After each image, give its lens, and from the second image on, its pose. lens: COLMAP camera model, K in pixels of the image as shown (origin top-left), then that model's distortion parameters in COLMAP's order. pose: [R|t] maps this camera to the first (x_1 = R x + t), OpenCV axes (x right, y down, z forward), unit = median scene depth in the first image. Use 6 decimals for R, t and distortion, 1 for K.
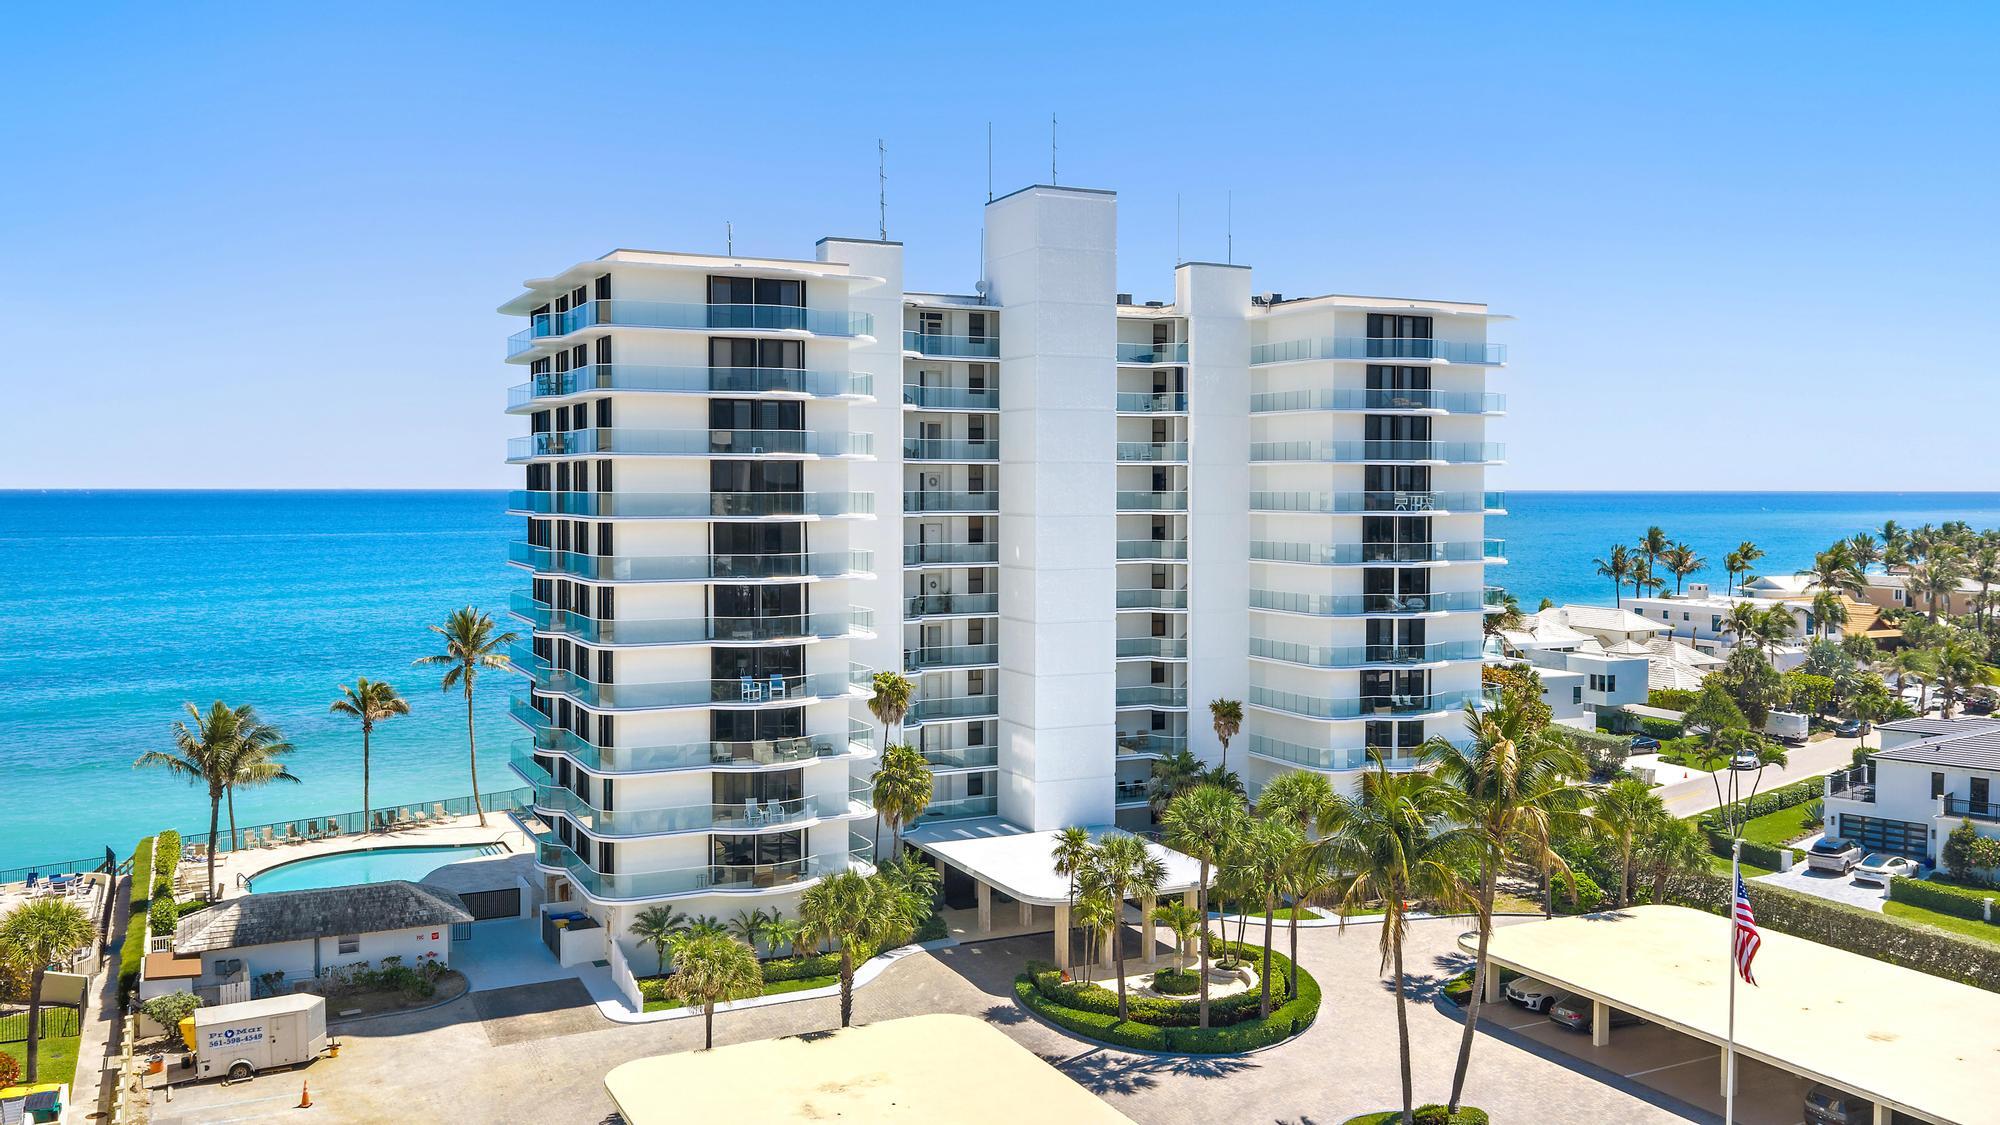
lens RADIAL K [[1722.4, 0, 993.2], [0, 1722.4, 560.6], [0, 0, 1]] dist [0.009709, -0.003574]
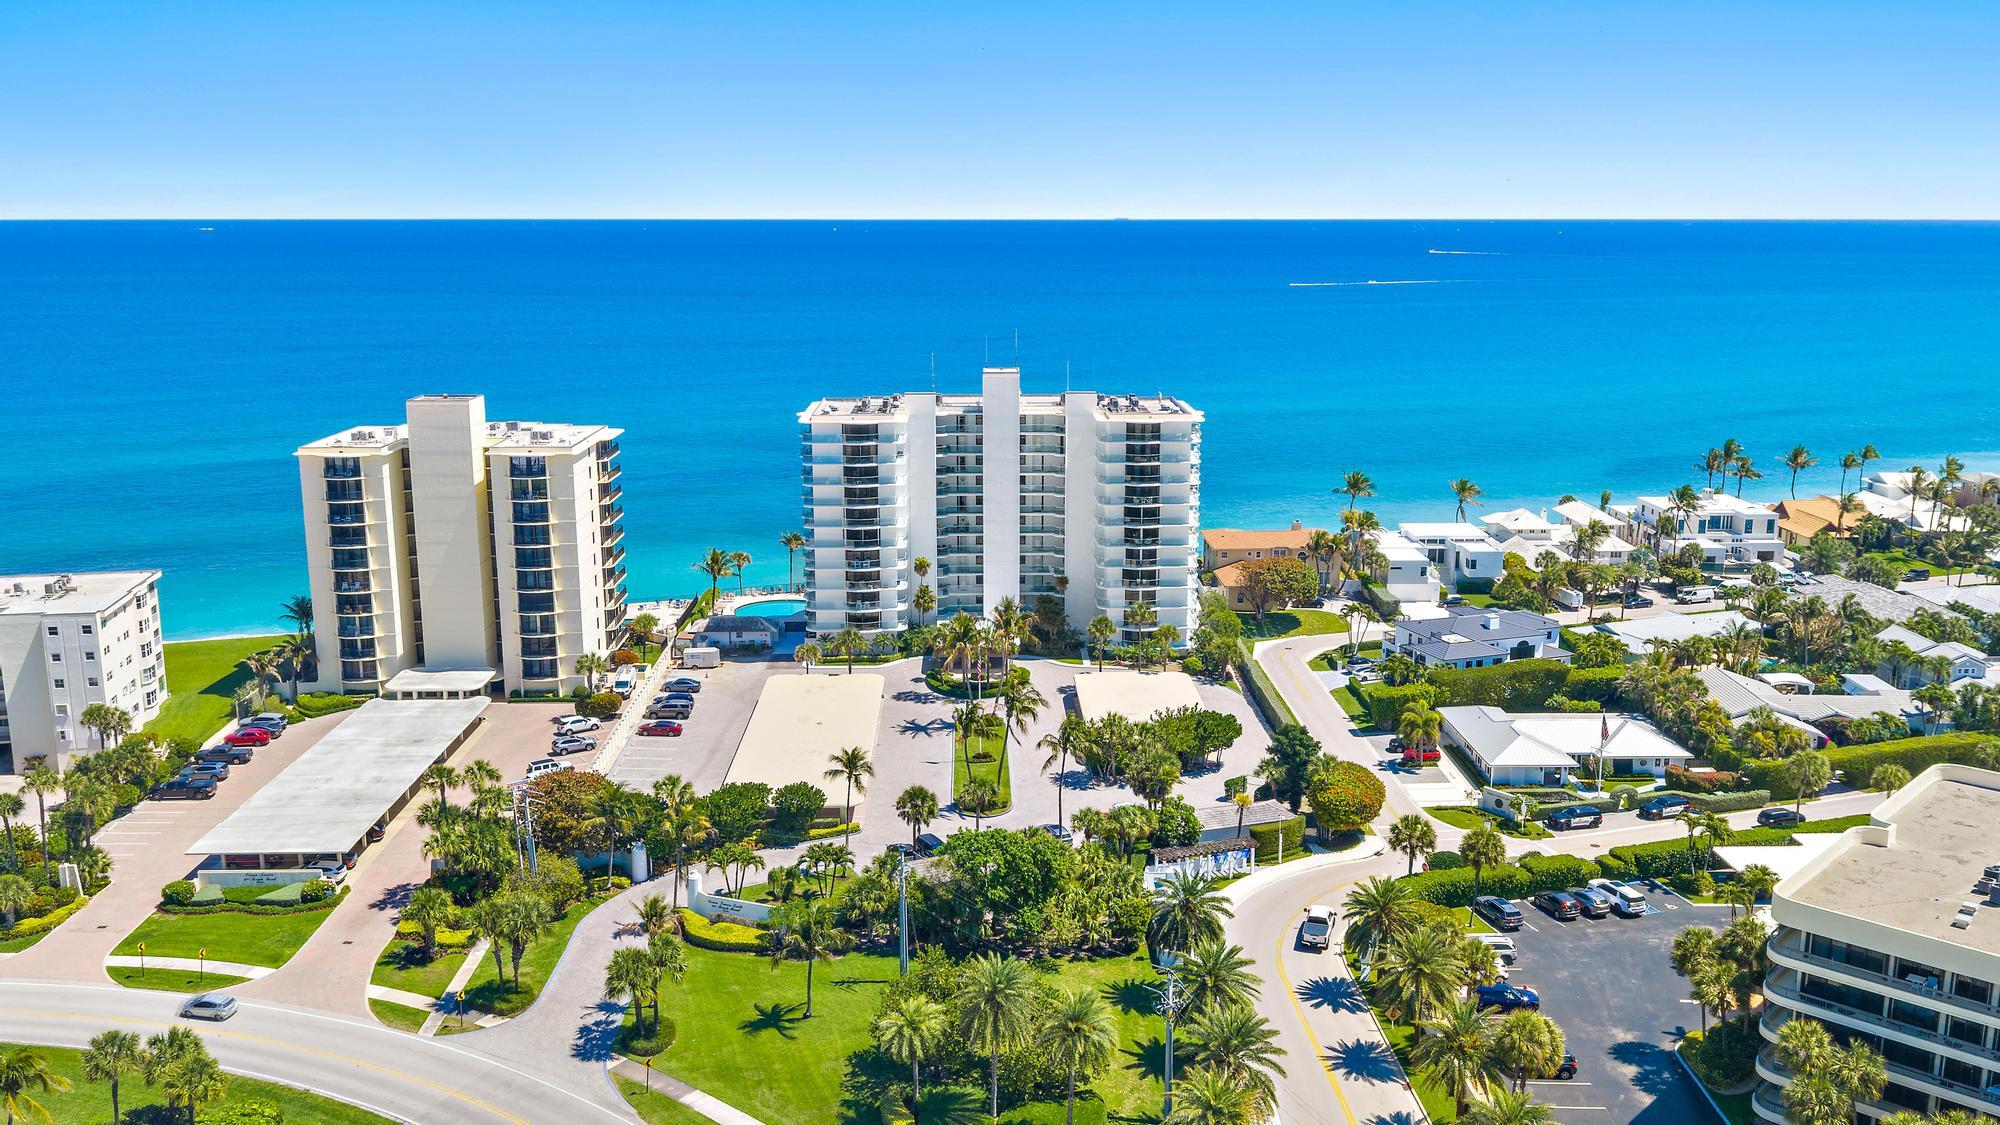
lens RADIAL K [[1722.4, 0, 1003.6], [0, 1722.4, 563.2], [0, 0, 1]] dist [0.009709, -0.003574]
pose [[0.911907, 0.086740, -0.401125, 1.255149], [-0.022847, 0.986623, 0.161409, -0.404051], [0.409759, -0.138025, 0.901691, -1.537983]]
